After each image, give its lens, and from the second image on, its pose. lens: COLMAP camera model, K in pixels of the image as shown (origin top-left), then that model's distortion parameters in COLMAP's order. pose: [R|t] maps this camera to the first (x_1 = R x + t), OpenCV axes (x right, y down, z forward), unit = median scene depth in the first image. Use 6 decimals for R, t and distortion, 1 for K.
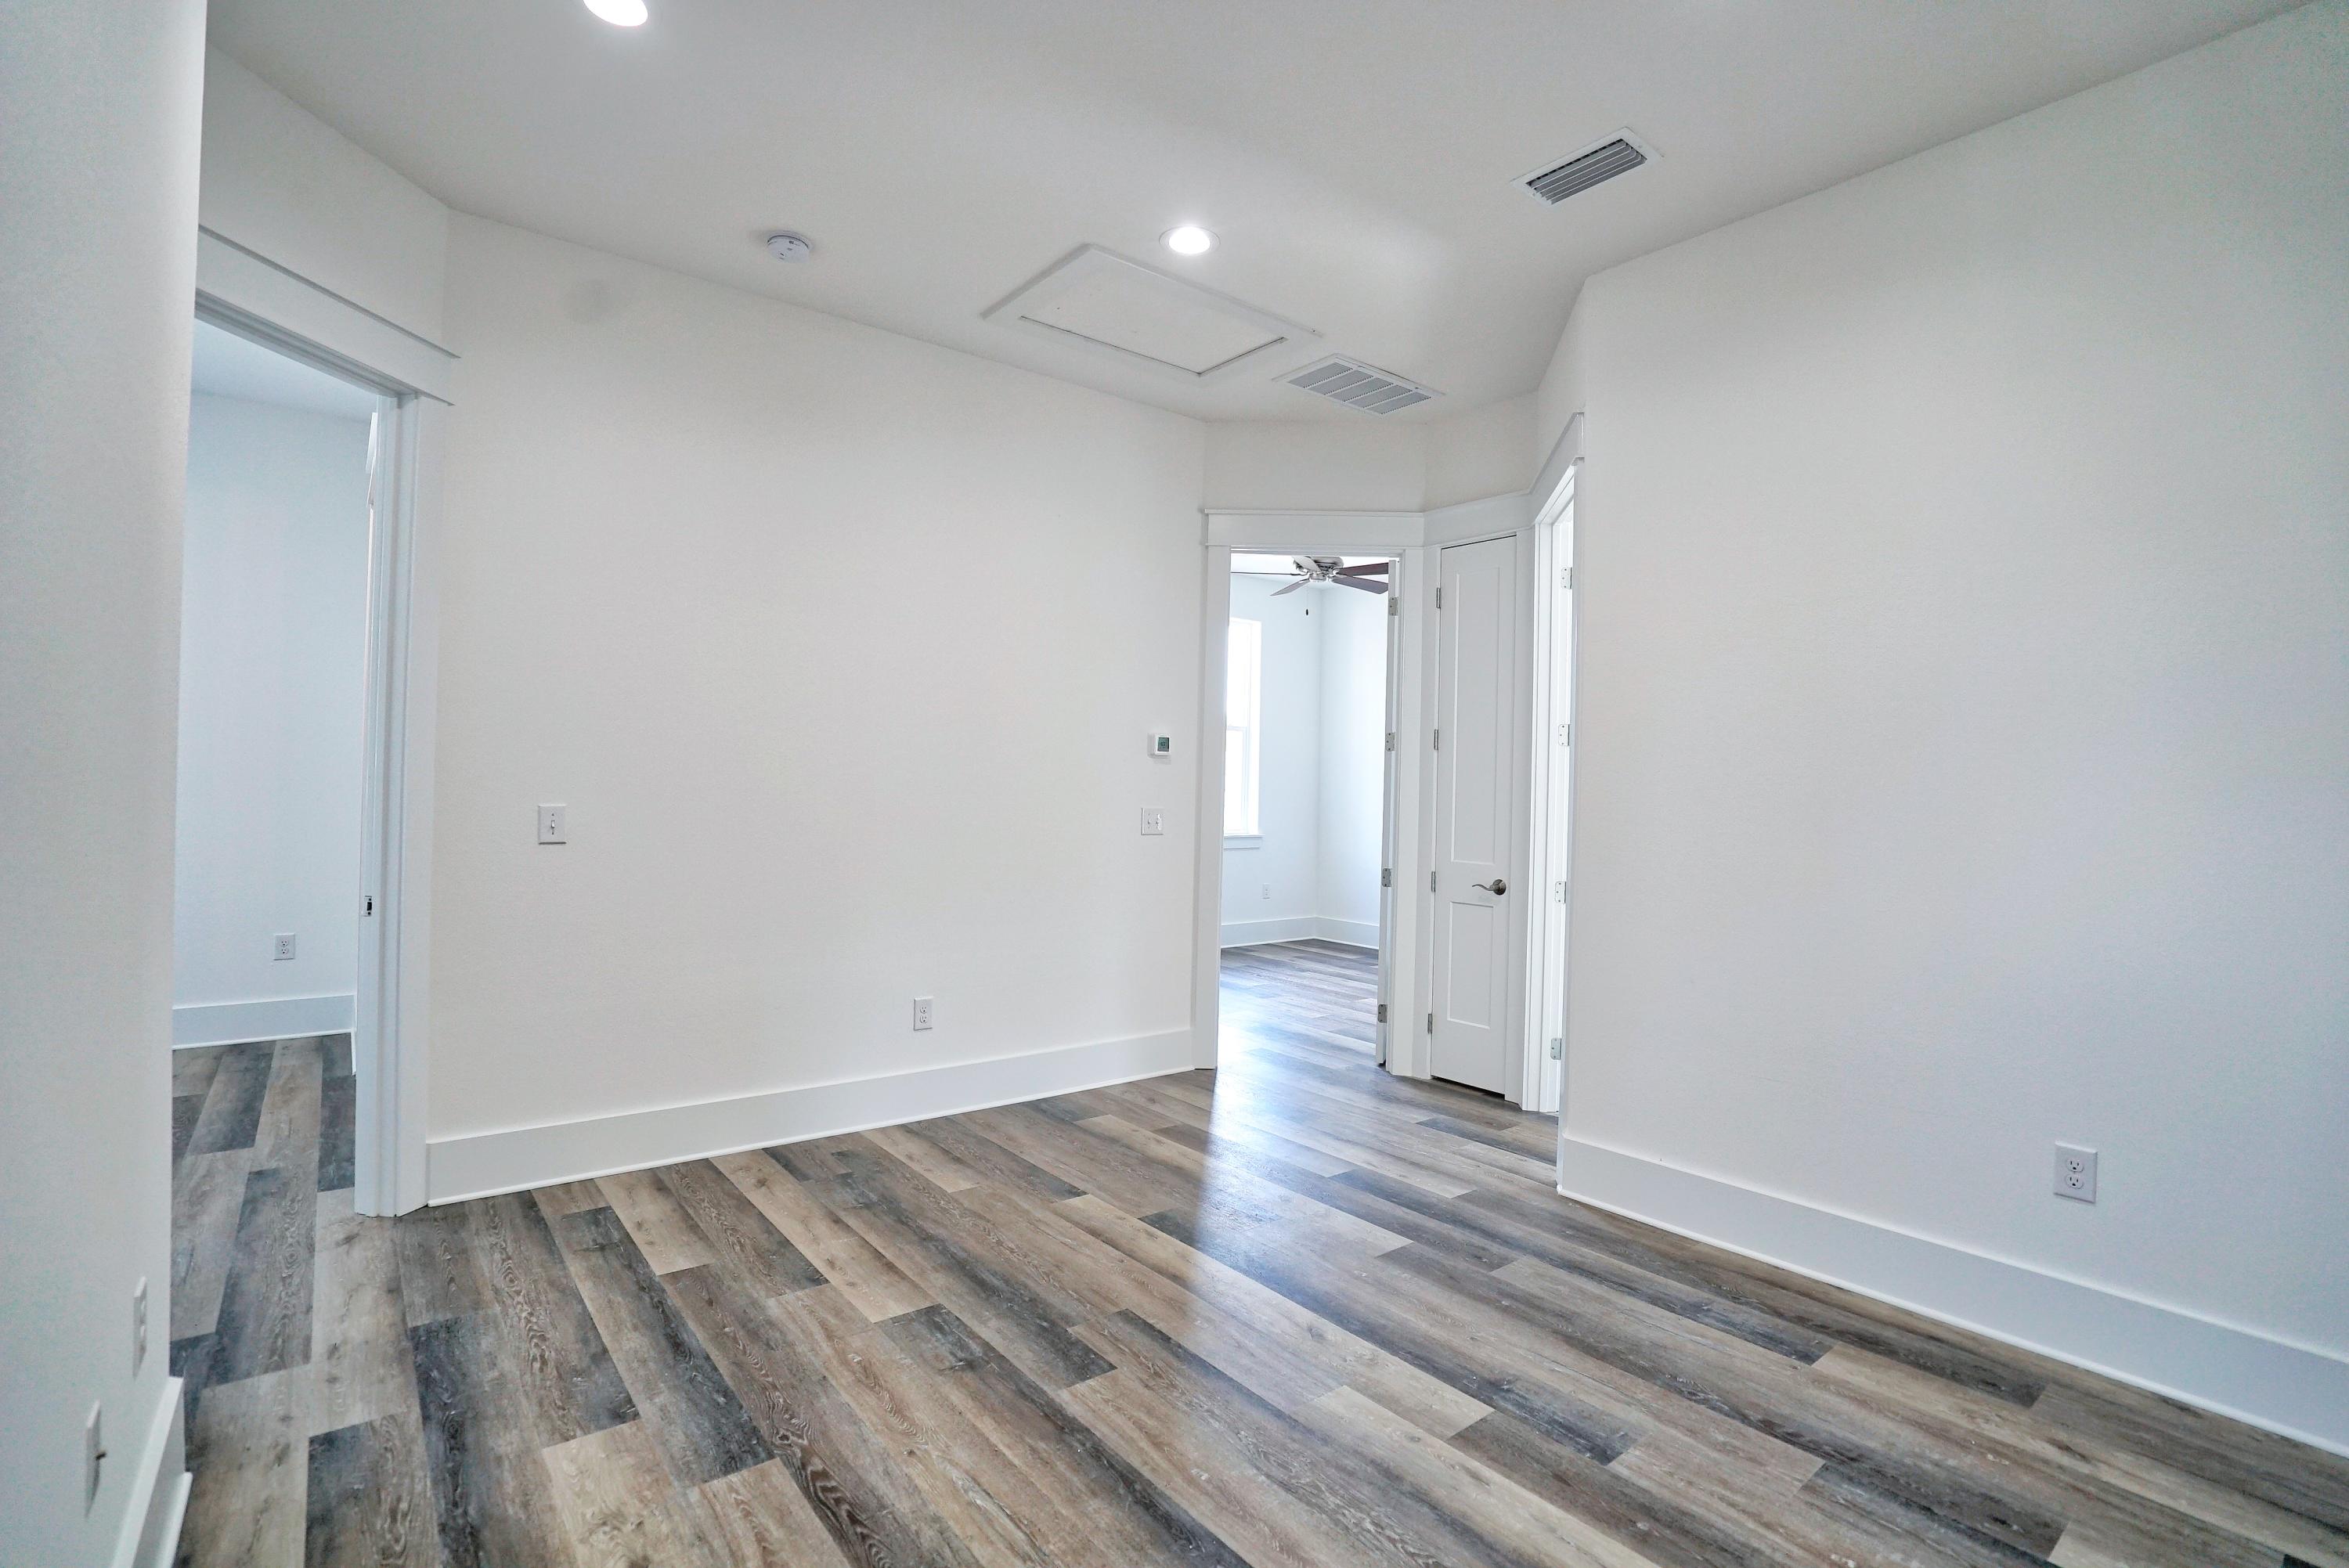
lens RADIAL K [[1066.2, 0, 1174.5], [0, 1066.2, 784.0], [0, 0, 1]] dist [-0.001230, 0.000041]
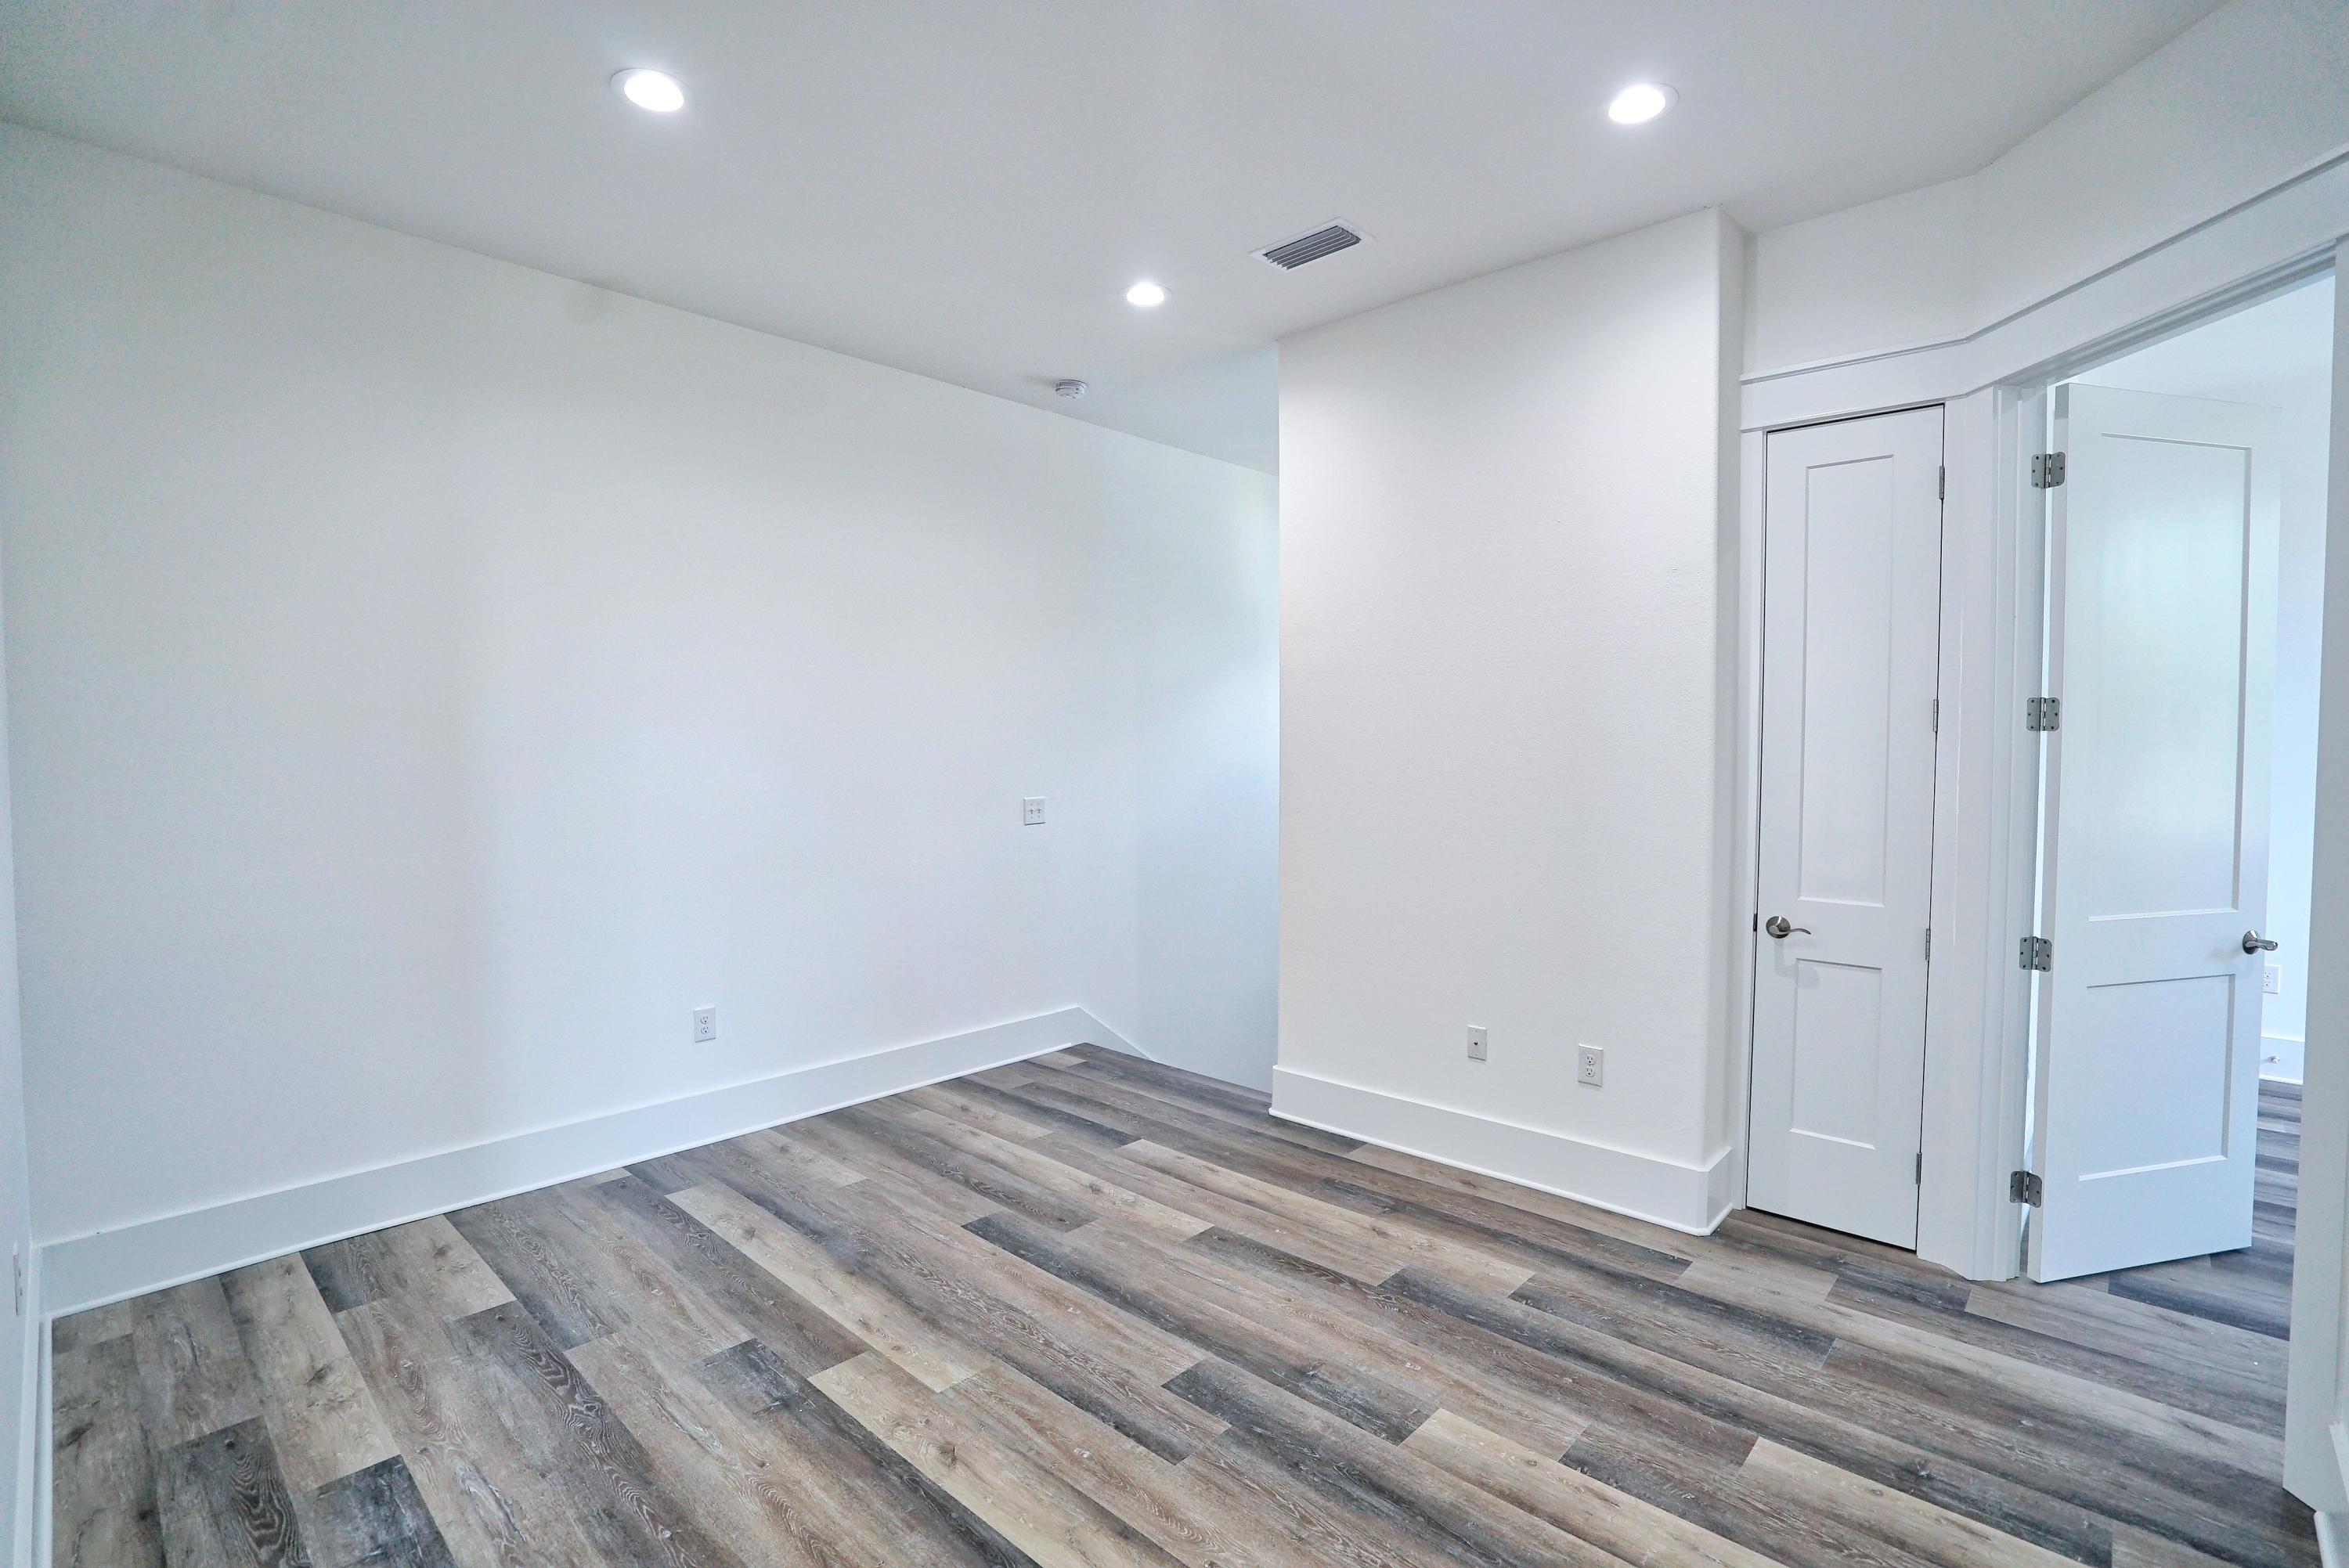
lens RADIAL K [[1066.2, 0, 1174.5], [0, 1066.2, 784.0], [0, 0, 1]] dist [-0.001230, 0.000041]
pose [[-0.988219, -0.012552, -0.152532, 0.096335], [-0.018630, 0.999086, 0.038482, -0.066509], [0.151910, 0.040871, -0.987549, 1.981760]]
